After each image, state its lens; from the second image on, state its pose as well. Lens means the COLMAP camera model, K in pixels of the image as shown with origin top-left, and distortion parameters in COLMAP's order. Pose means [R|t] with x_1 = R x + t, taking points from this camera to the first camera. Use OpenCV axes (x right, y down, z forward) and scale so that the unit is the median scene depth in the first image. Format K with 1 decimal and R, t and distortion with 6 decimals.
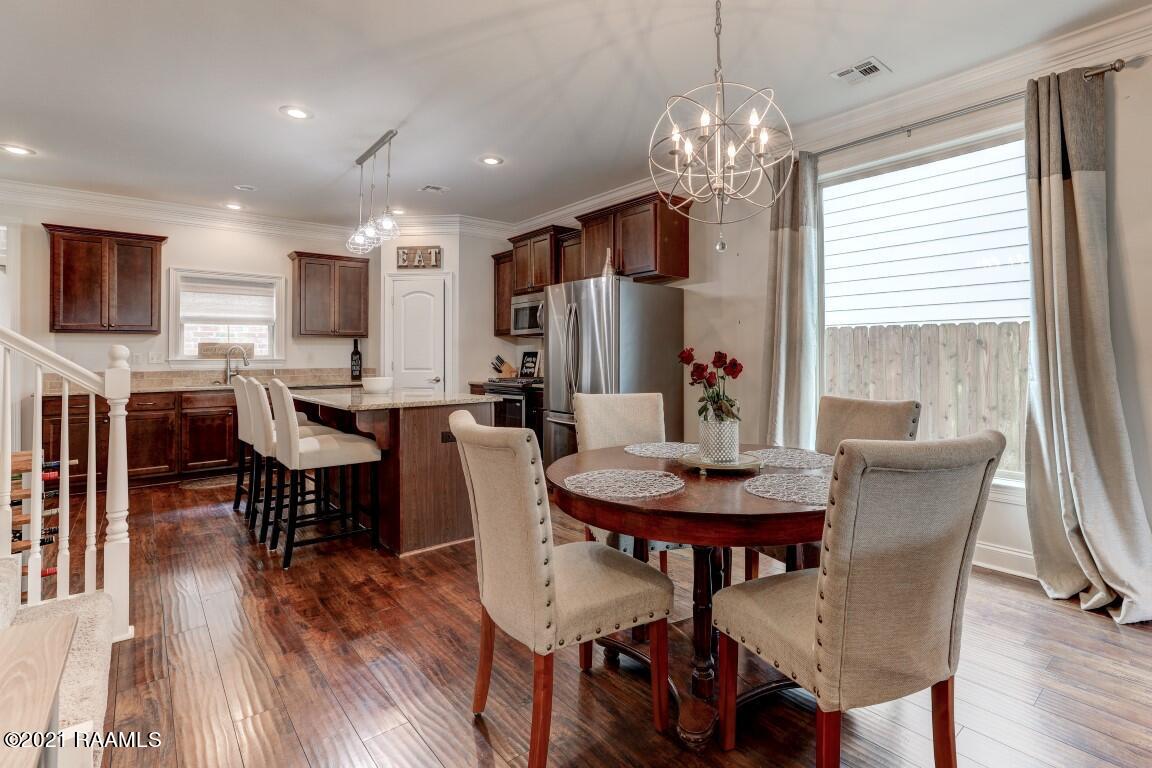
lens RADIAL K [[537.8, 0, 598.4], [0, 537.8, 349.6], [0, 0, 1]] dist [-0.000790, 0.000989]
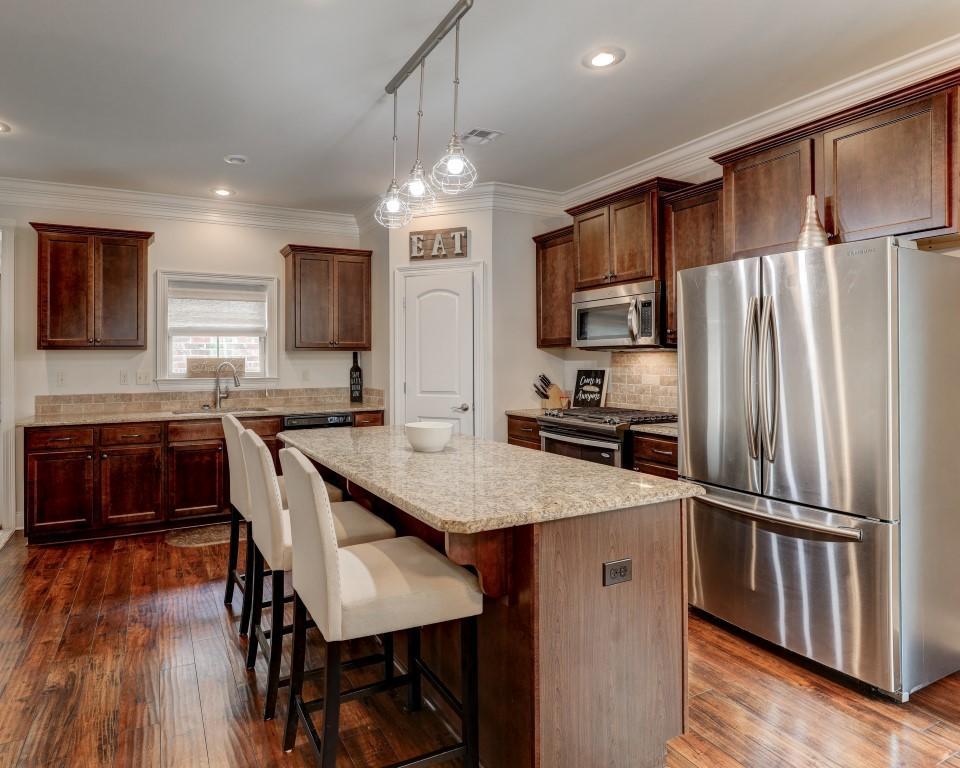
lens RADIAL K [[538.4, 0, 408.8], [0, 538.4, 354.8], [0, 0, 1]] dist [-0.026578, -0.000683]
pose [[0.965522, -0.001931, -0.260315, -0.195134], [0.002765, 0.999992, 0.002838, -0.020970], [0.260307, -0.003460, 0.965520, 0.287996]]
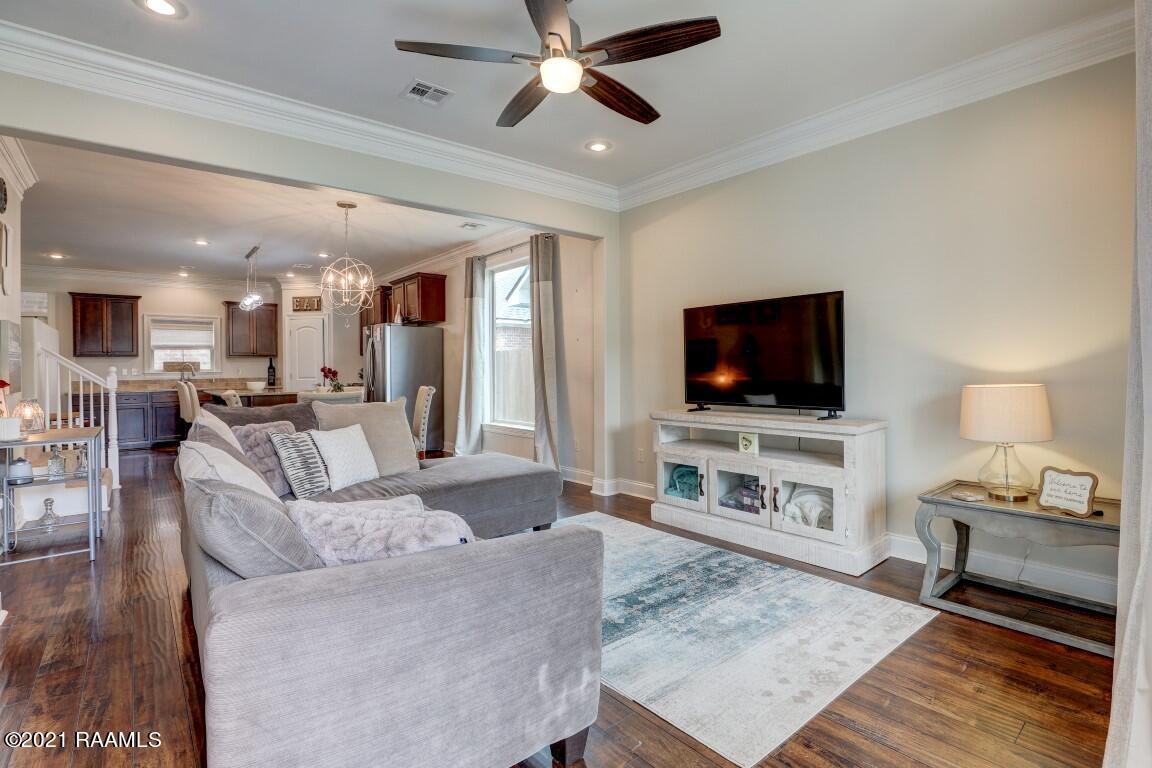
lens RADIAL K [[544.2, 0, 576.5], [0, 544.2, 366.7], [0, 0, 1]] dist [-0.003042, -0.000164]
pose [[0.999689, -0.008520, -0.023418, 0.500544], [0.008730, 0.999922, 0.008886, -0.001909], [0.023340, -0.009088, 0.999686, -0.557230]]
